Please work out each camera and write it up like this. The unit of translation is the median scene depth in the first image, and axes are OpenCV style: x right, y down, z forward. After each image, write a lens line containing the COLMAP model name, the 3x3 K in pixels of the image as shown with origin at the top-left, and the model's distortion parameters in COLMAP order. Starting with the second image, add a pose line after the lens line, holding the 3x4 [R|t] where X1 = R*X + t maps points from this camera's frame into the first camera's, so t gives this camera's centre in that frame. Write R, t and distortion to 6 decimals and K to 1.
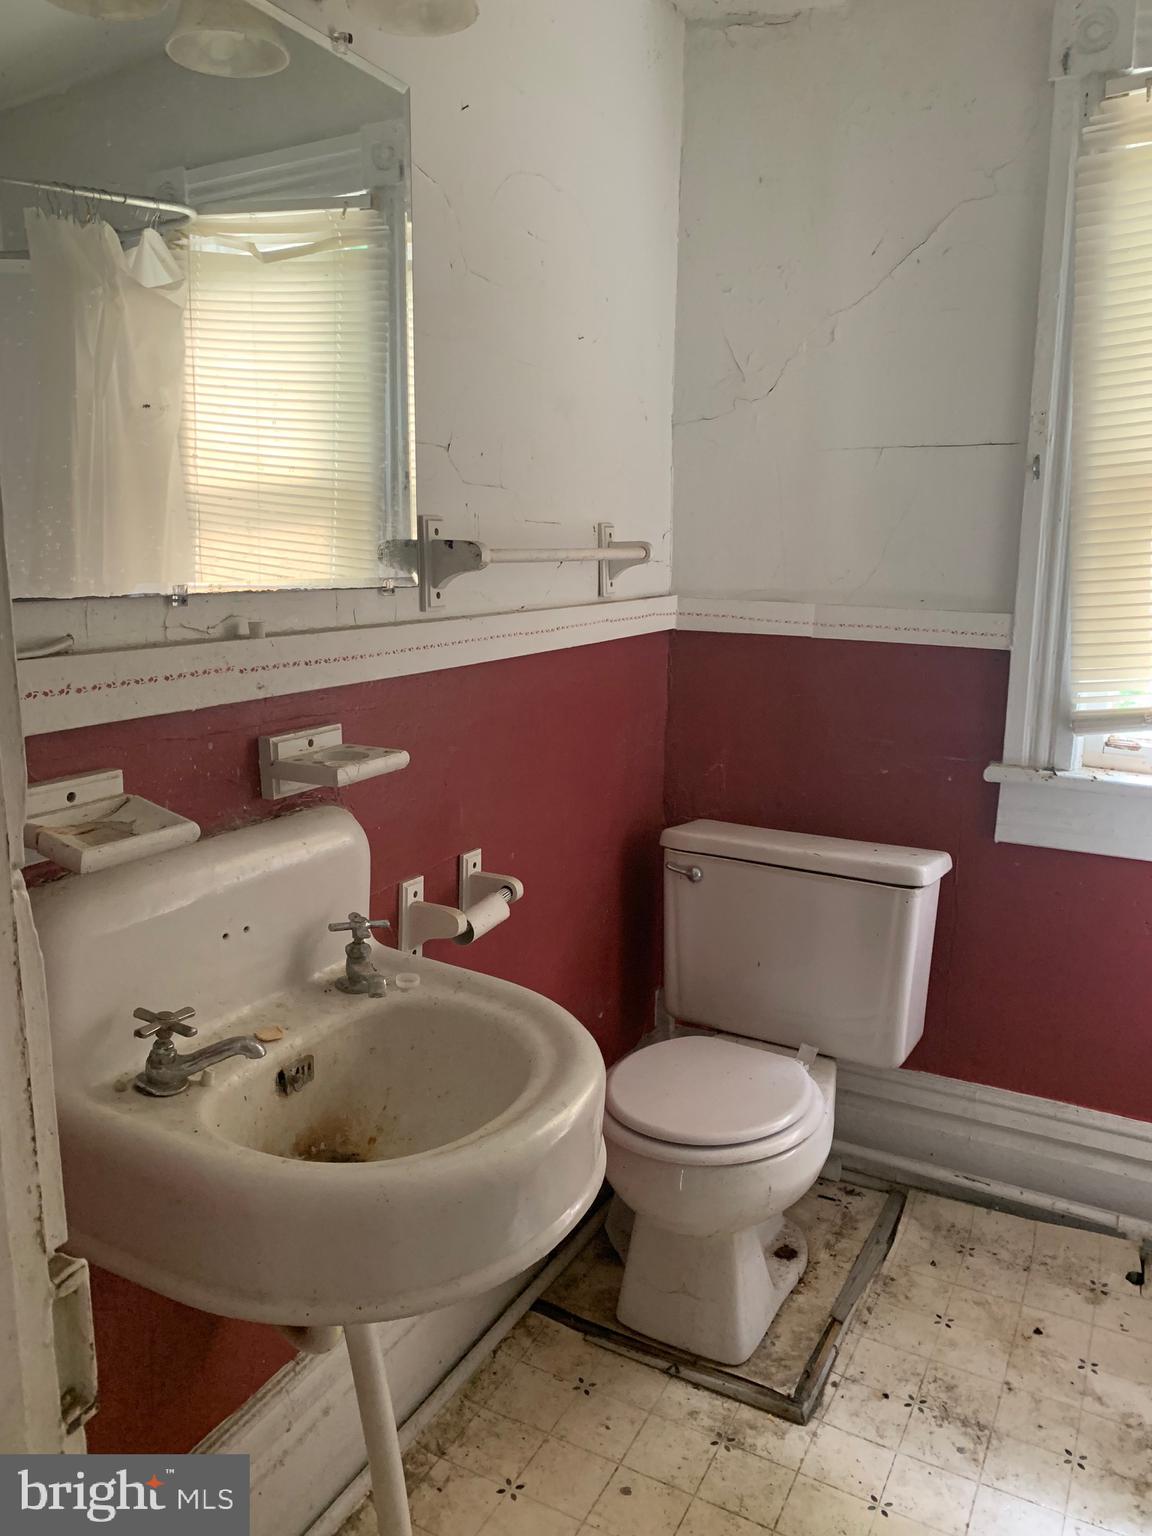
lens RADIAL K [[1173.3, 0, 567.6], [0, 1173.3, 758.1], [0, 0, 1]] dist [0.015537, -0.017266]
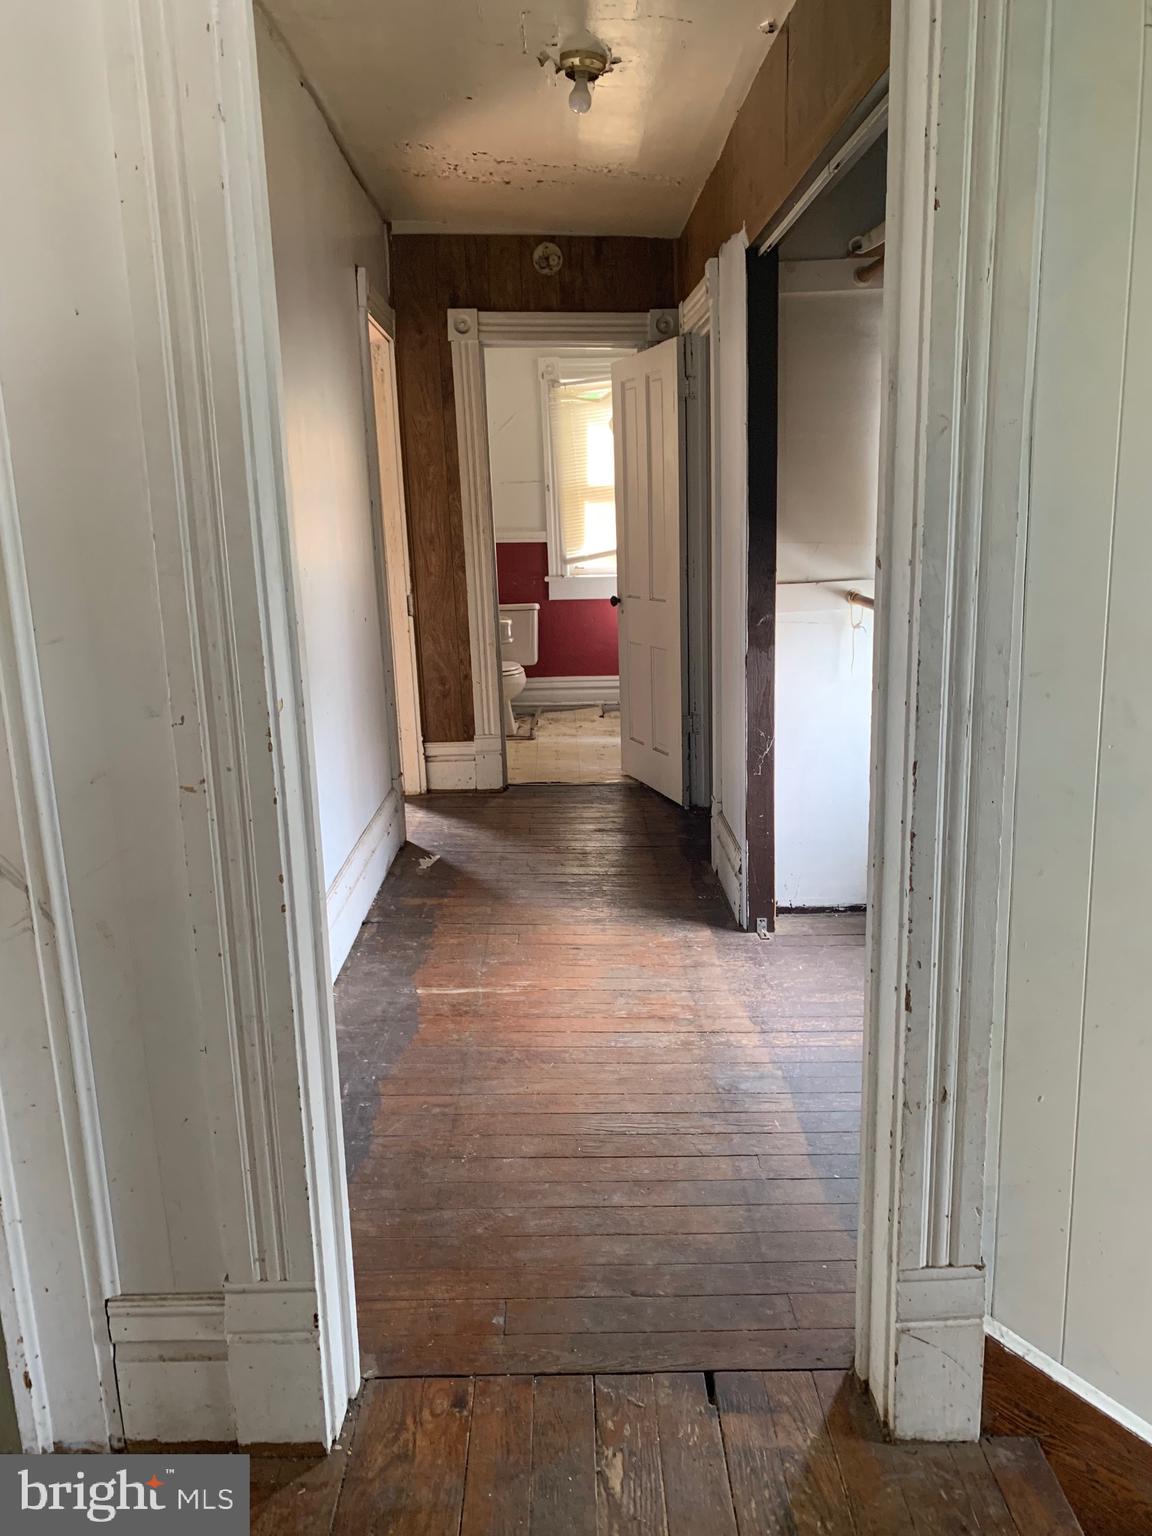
lens RADIAL K [[1173.3, 0, 570.9], [0, 1173.3, 771.2], [0, 0, 1]] dist [0.015537, -0.017266]
pose [[0.873481, -0.143458, 0.465243, -1.257544], [0.129081, 0.989643, 0.062810, 0.365762], [-0.469435, 0.005190, 0.882952, -2.062195]]
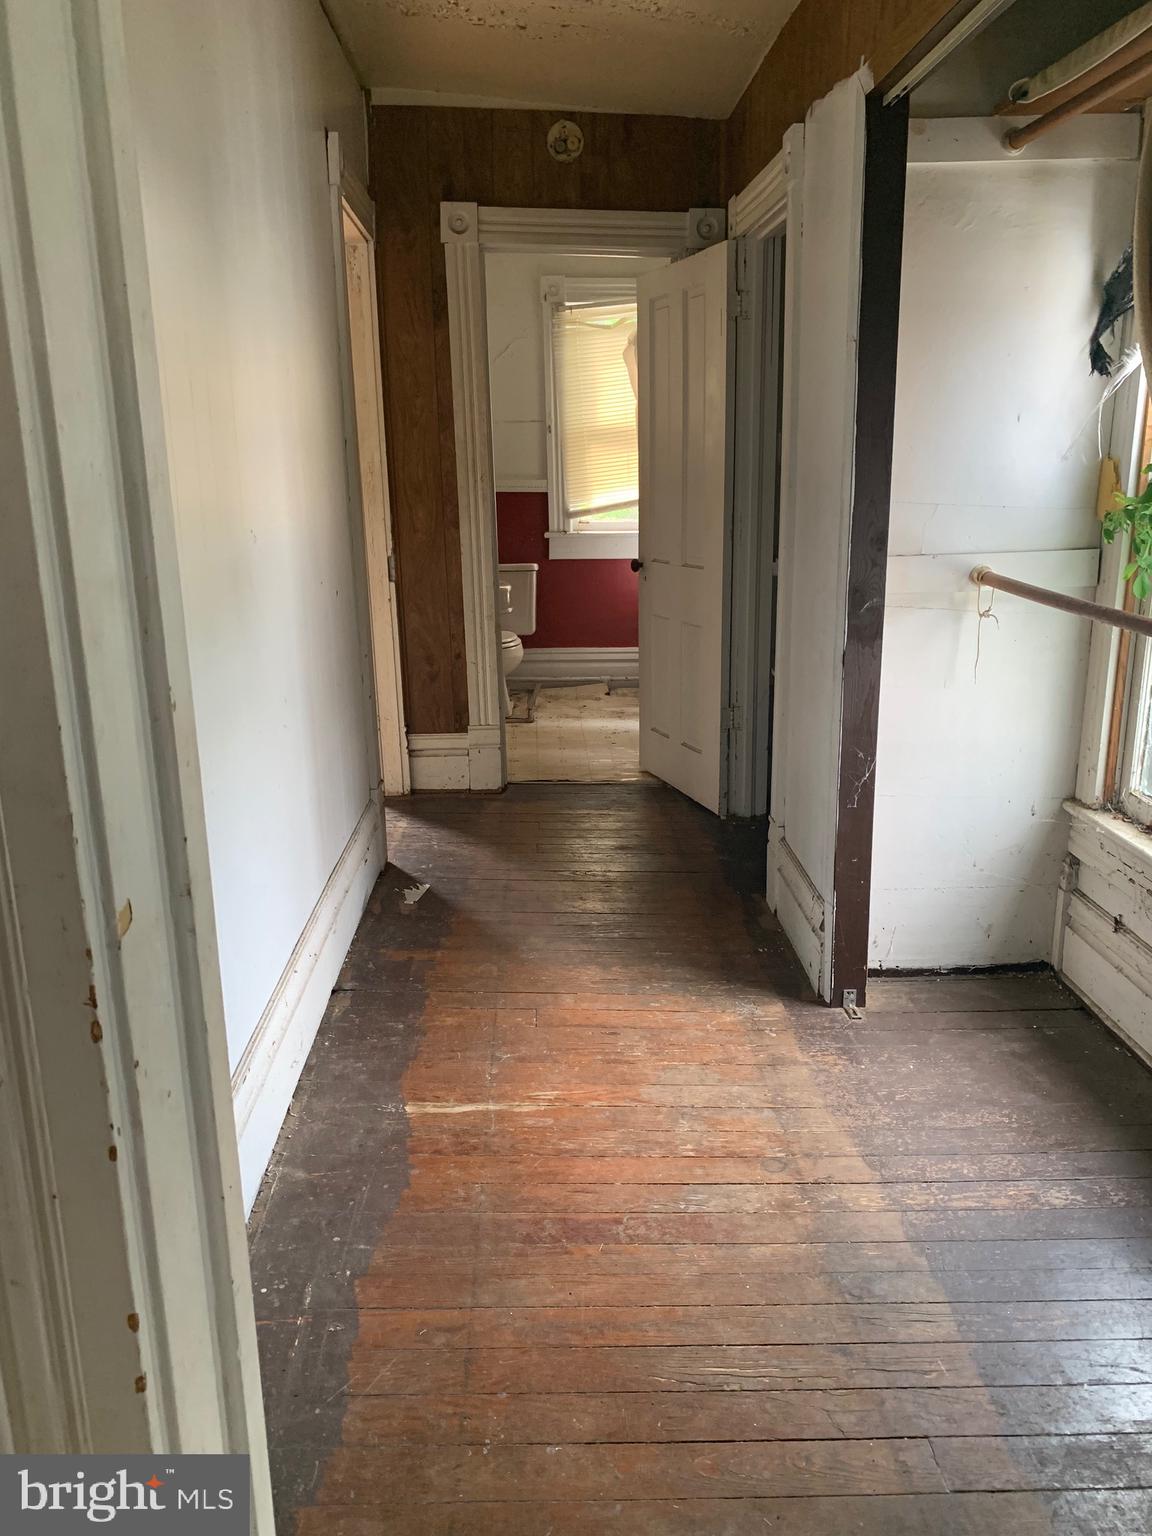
lens RADIAL K [[1173.3, 0, 577.6], [0, 1173.3, 765.1], [0, 0, 1]] dist [0.015537, -0.017266]
pose [[0.861235, -0.152865, 0.484672, -1.111770], [0.116950, 0.987708, 0.103708, 0.292831], [-0.494567, -0.032634, 0.868526, -1.652571]]
